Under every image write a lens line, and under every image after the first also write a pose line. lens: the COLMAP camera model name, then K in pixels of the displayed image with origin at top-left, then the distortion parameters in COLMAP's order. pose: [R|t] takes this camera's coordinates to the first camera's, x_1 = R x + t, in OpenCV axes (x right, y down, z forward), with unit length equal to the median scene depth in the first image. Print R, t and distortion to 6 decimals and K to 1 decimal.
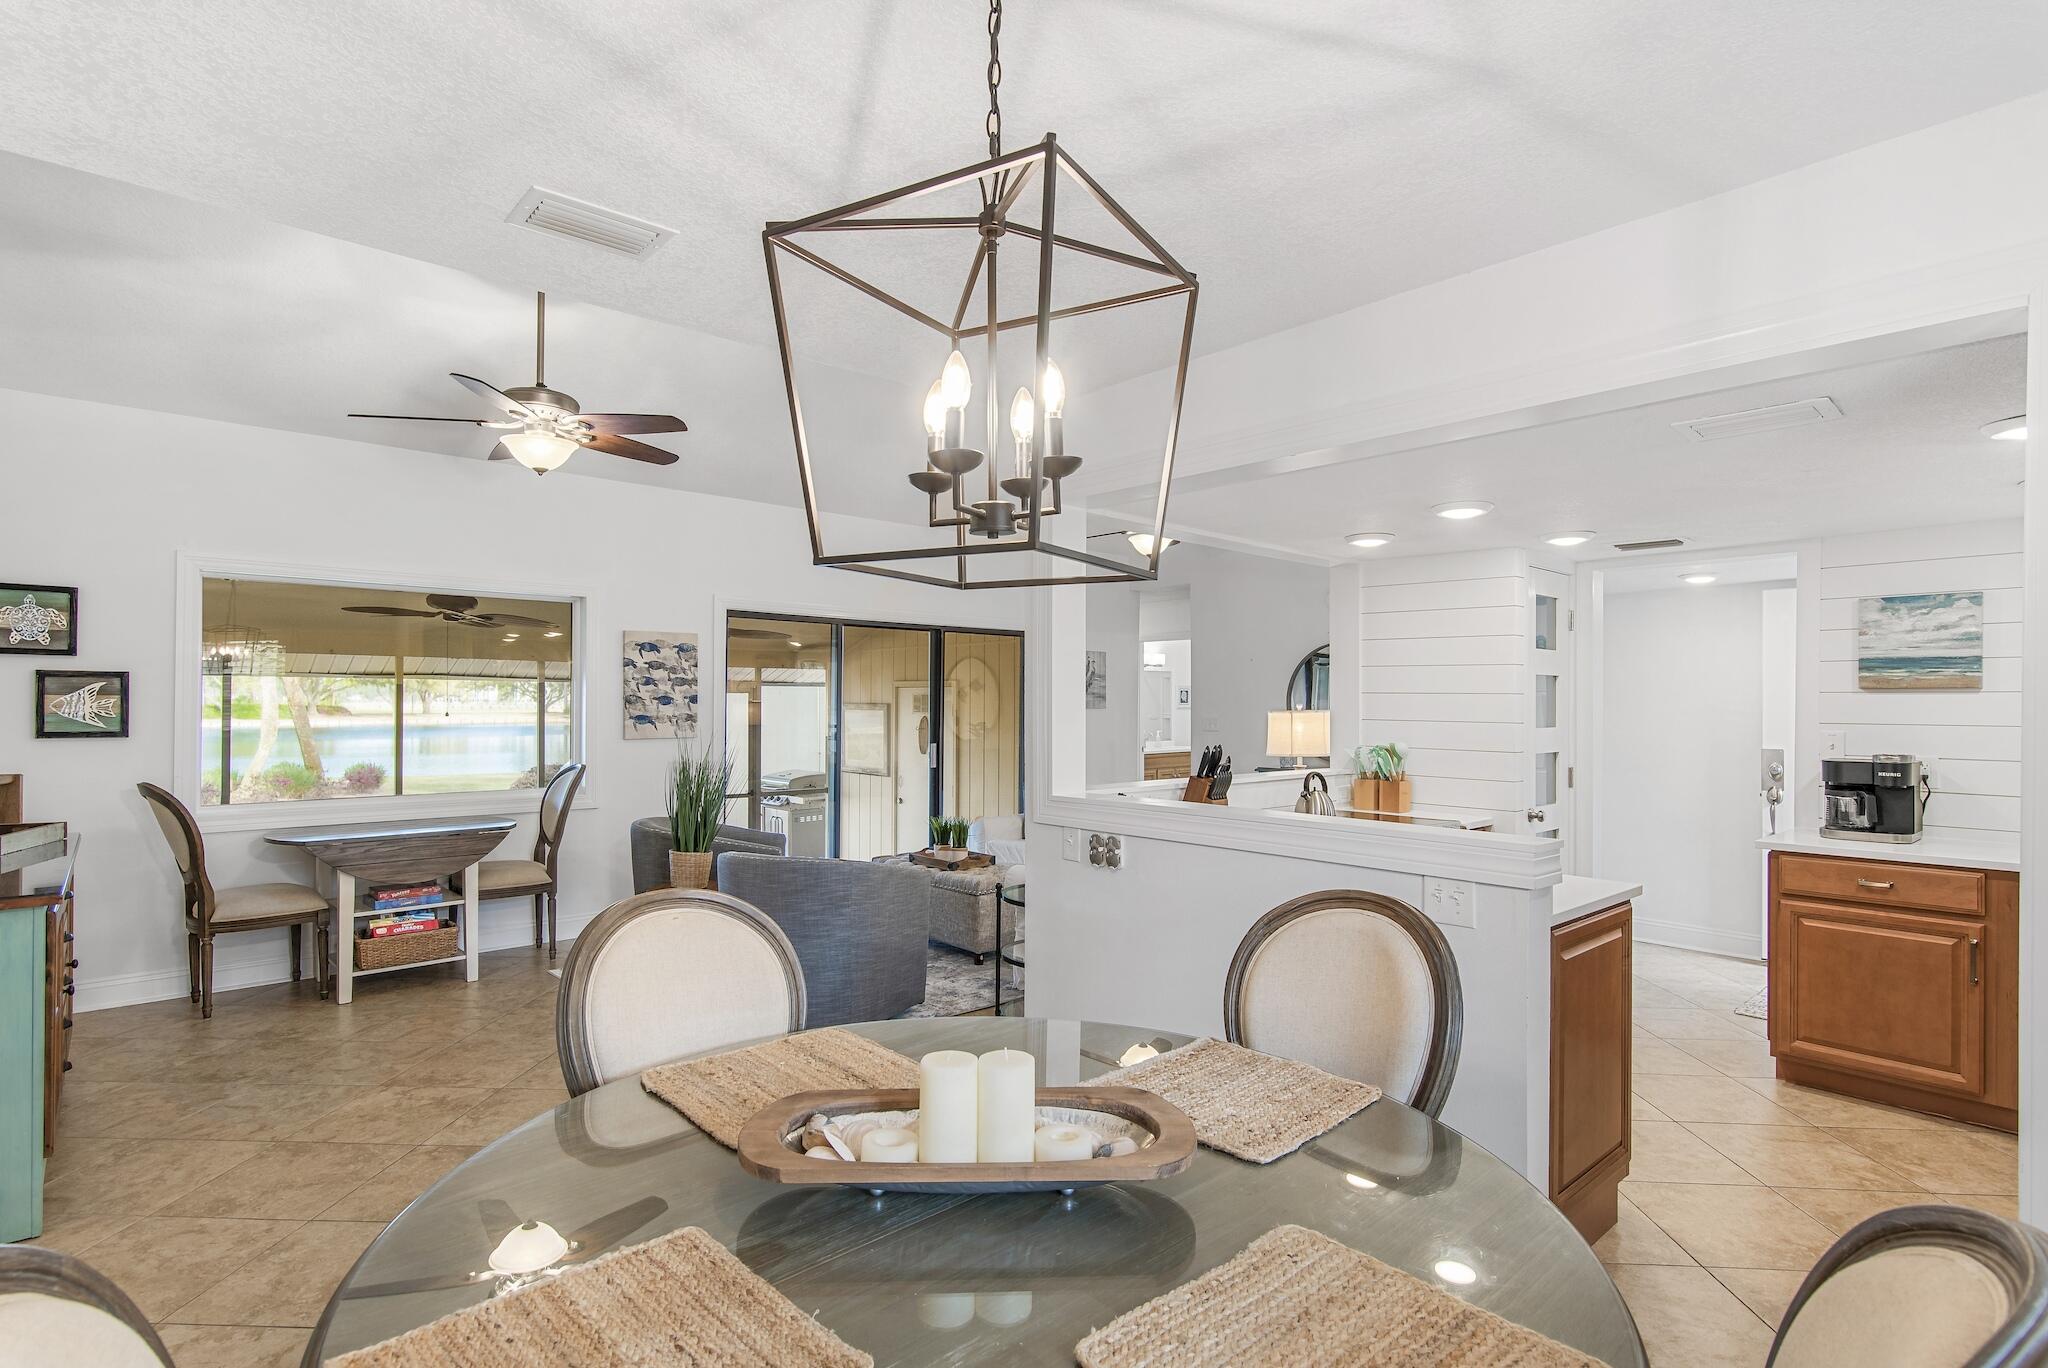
lens RADIAL K [[1008.5, 0, 996.8], [0, 1008.5, 691.7], [0, 0, 1]] dist [0.000935, 0.001922]
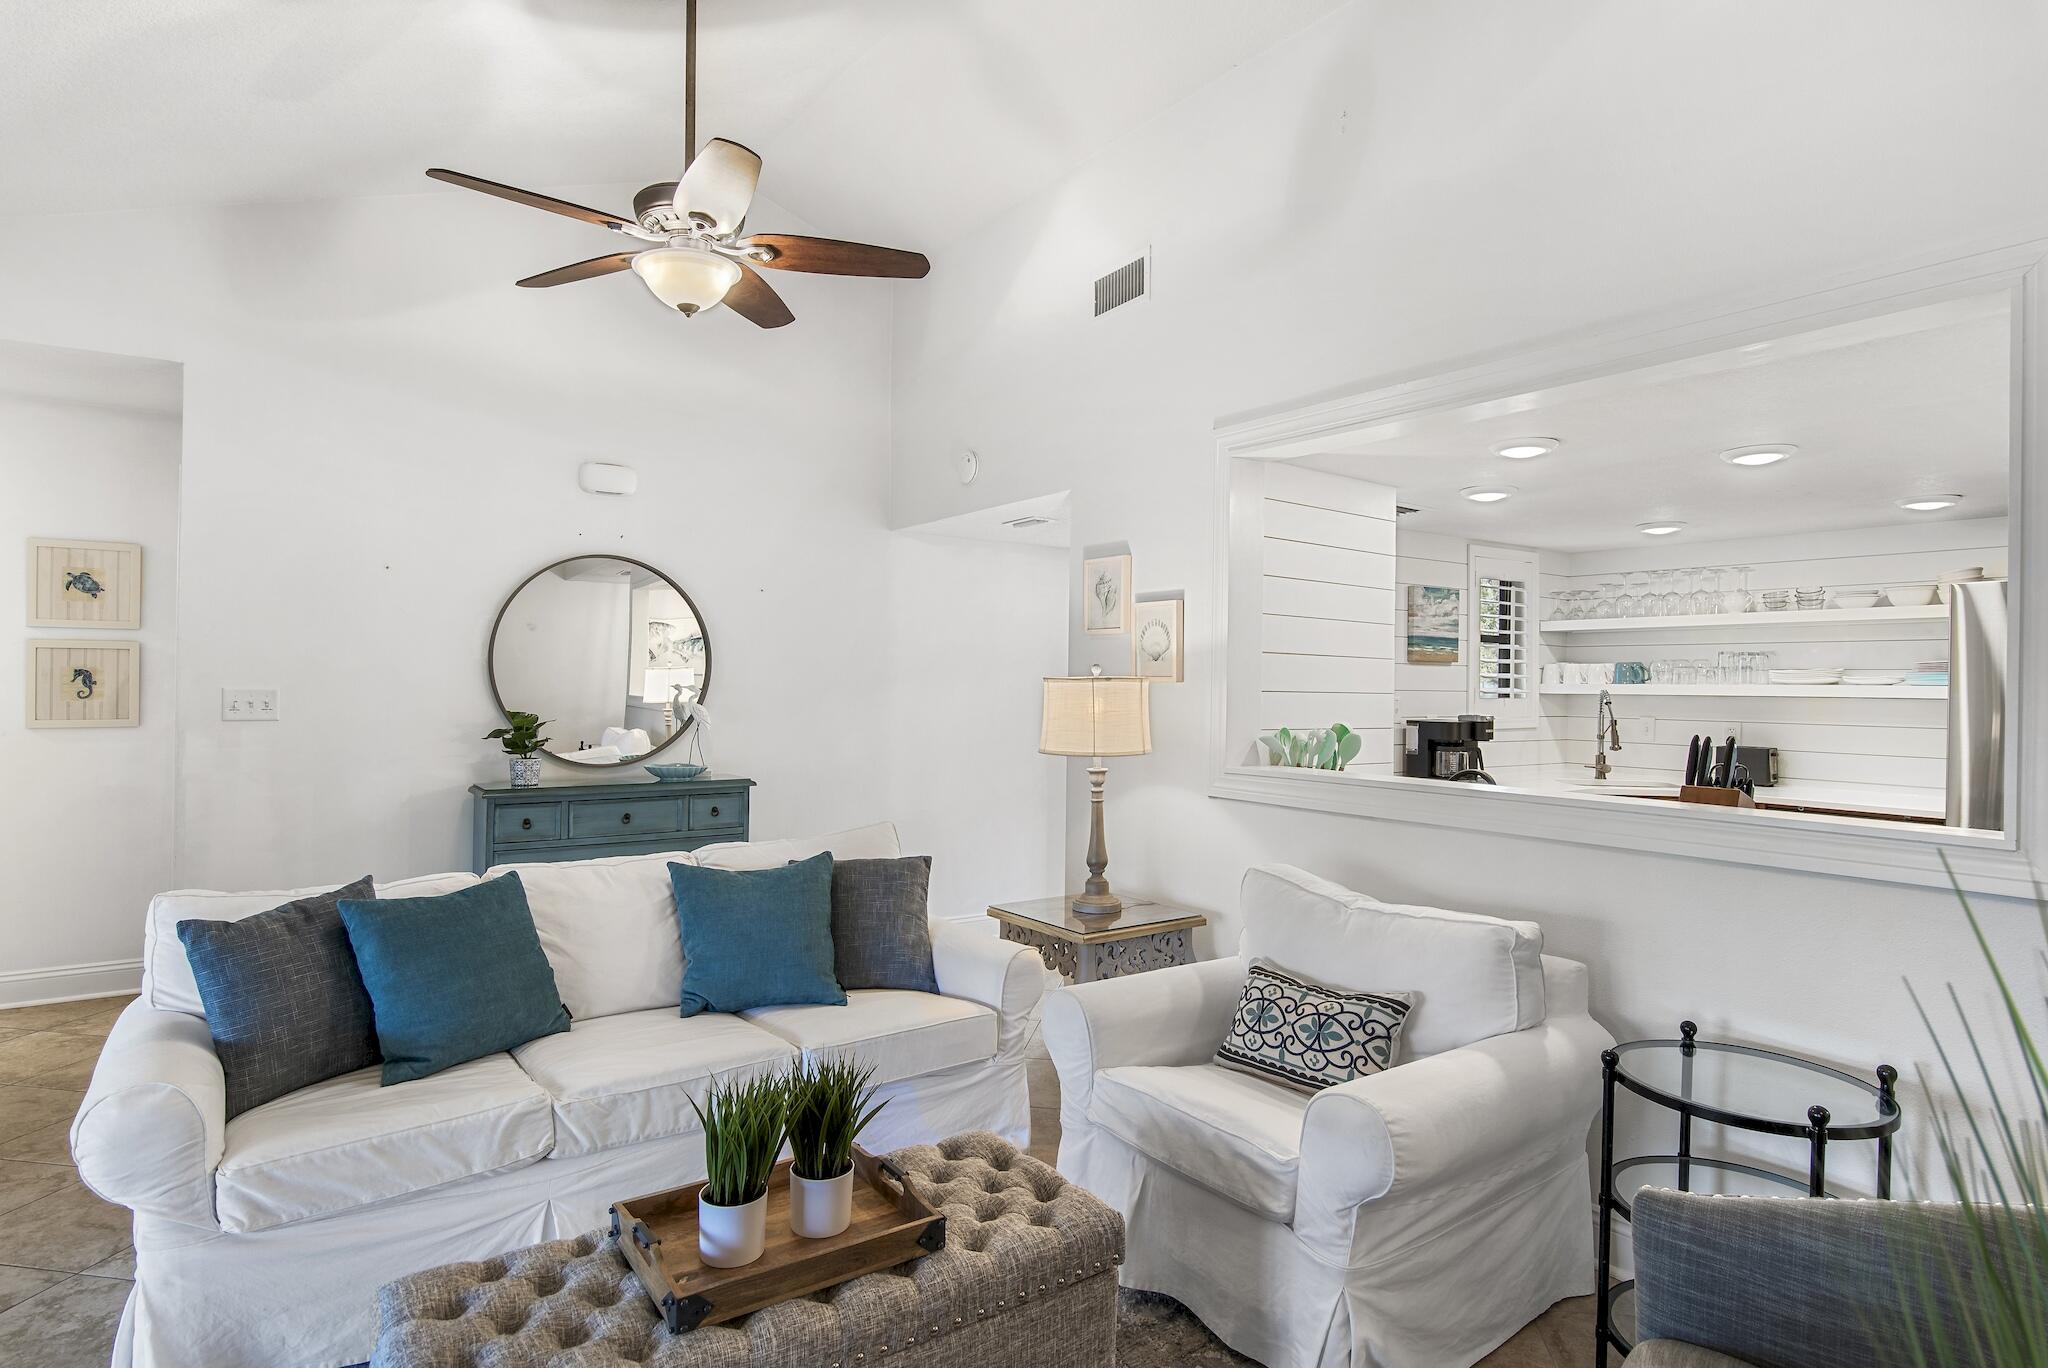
lens RADIAL K [[1111.9, 0, 1012.0], [0, 1111.9, 676.1], [0, 0, 1]] dist [0.001946, -0.000659]
pose [[0.088806, -0.000029, 0.996049, -0.447122], [-0.022797, 0.999738, 0.002062, 0.020648], [-0.995788, -0.022890, 0.088782, 1.218244]]
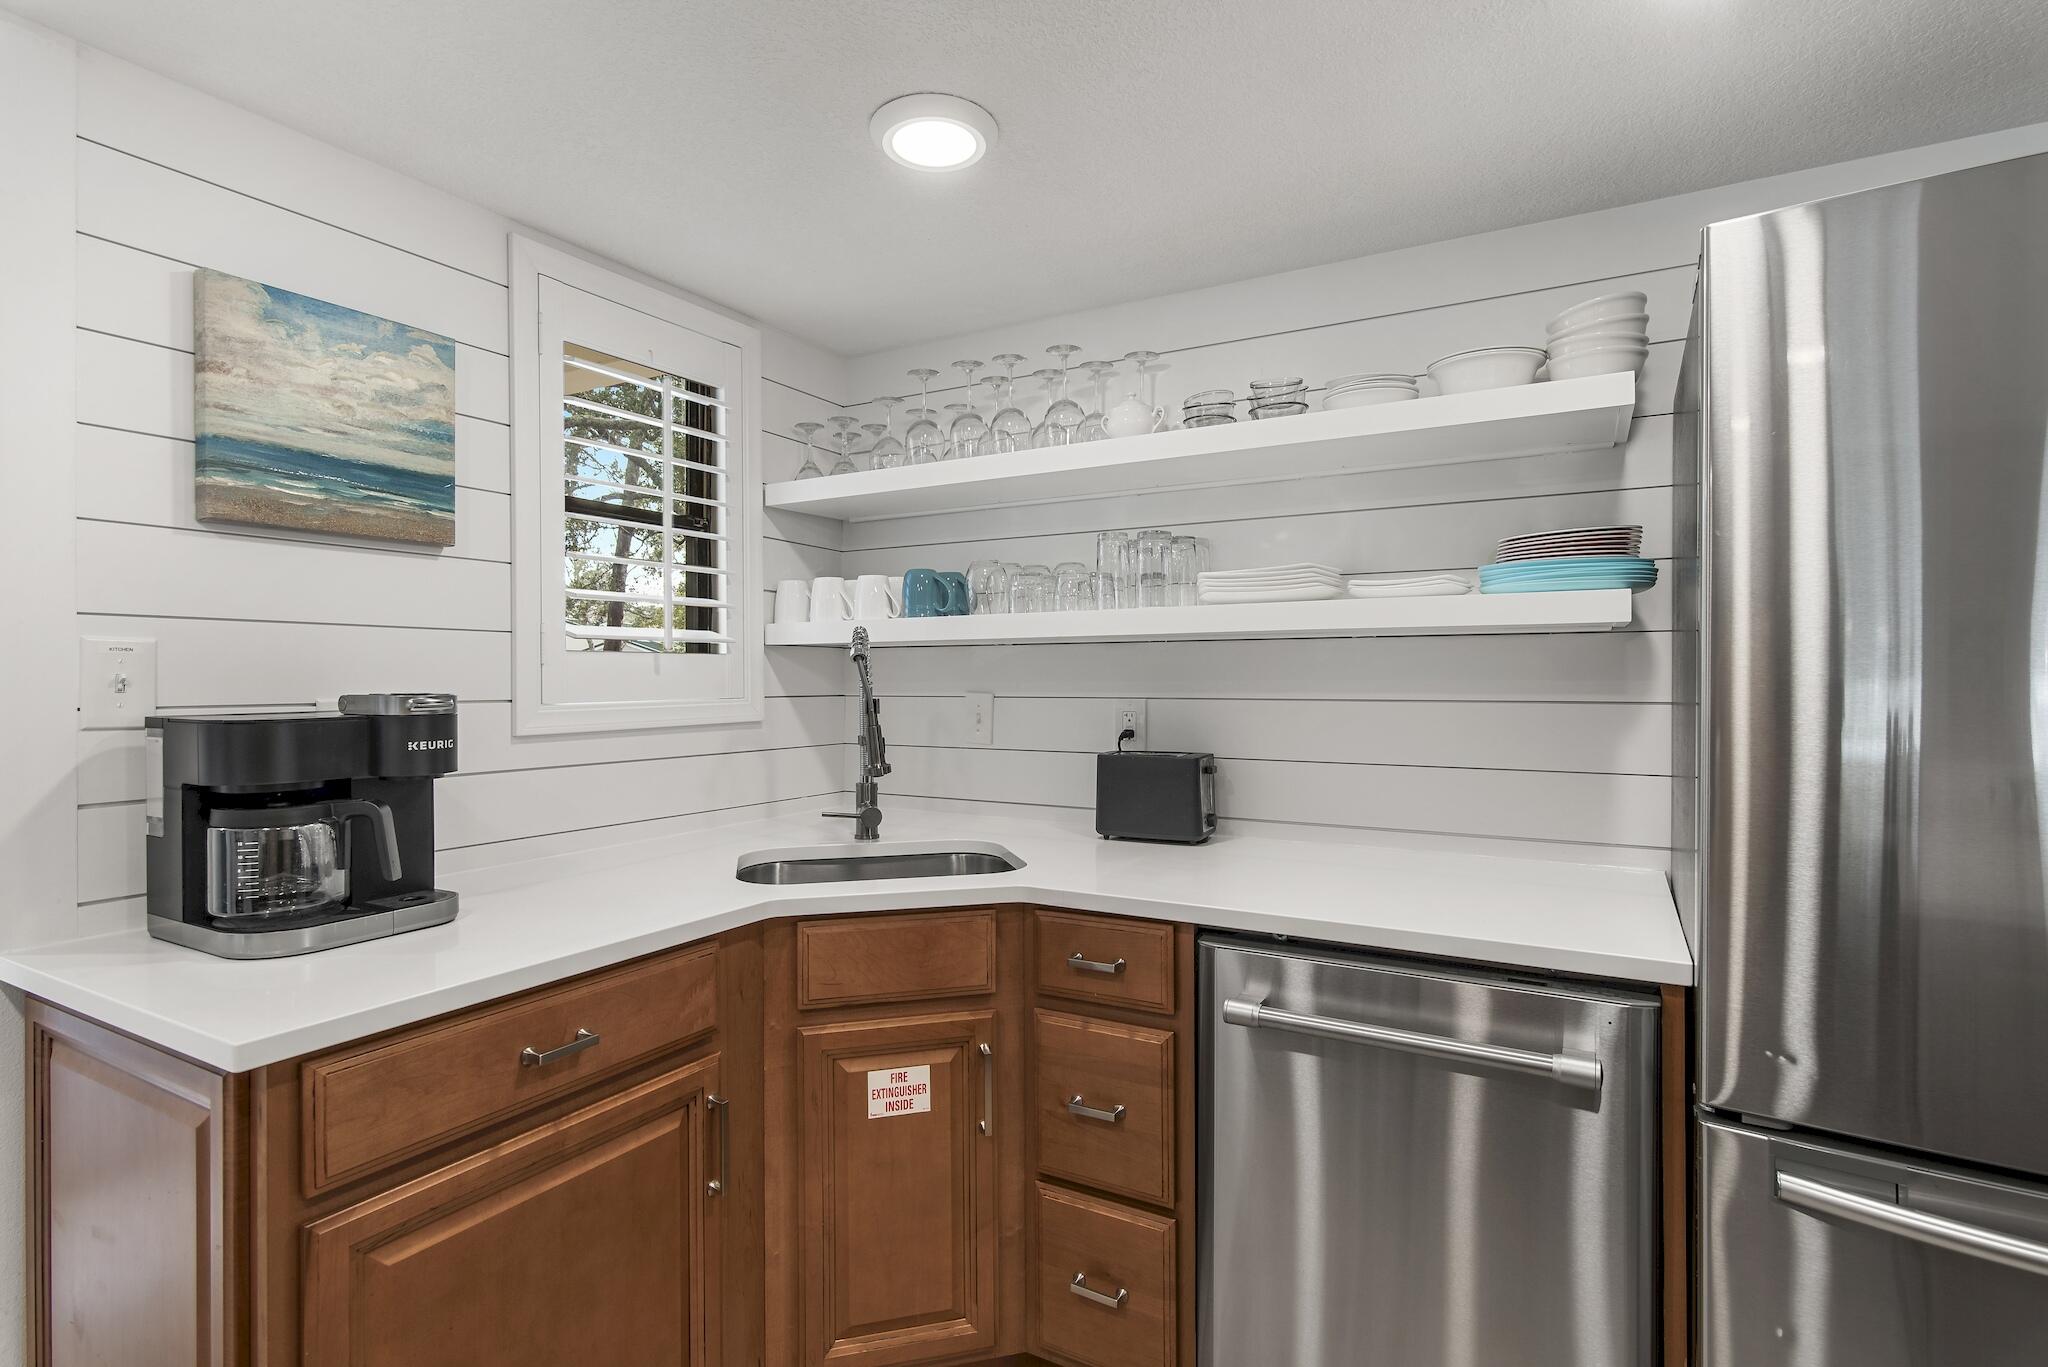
lens RADIAL K [[1008.5, 0, 1025.6], [0, 1008.5, 679.4], [0, 0, 1]] dist [0.000935, 0.001922]
pose [[-0.333254, -0.006317, 0.942816, 0.375624], [-0.011308, 0.999932, 0.002702, 0.044740], [-0.942769, -0.009761, -0.333303, 0.759353]]
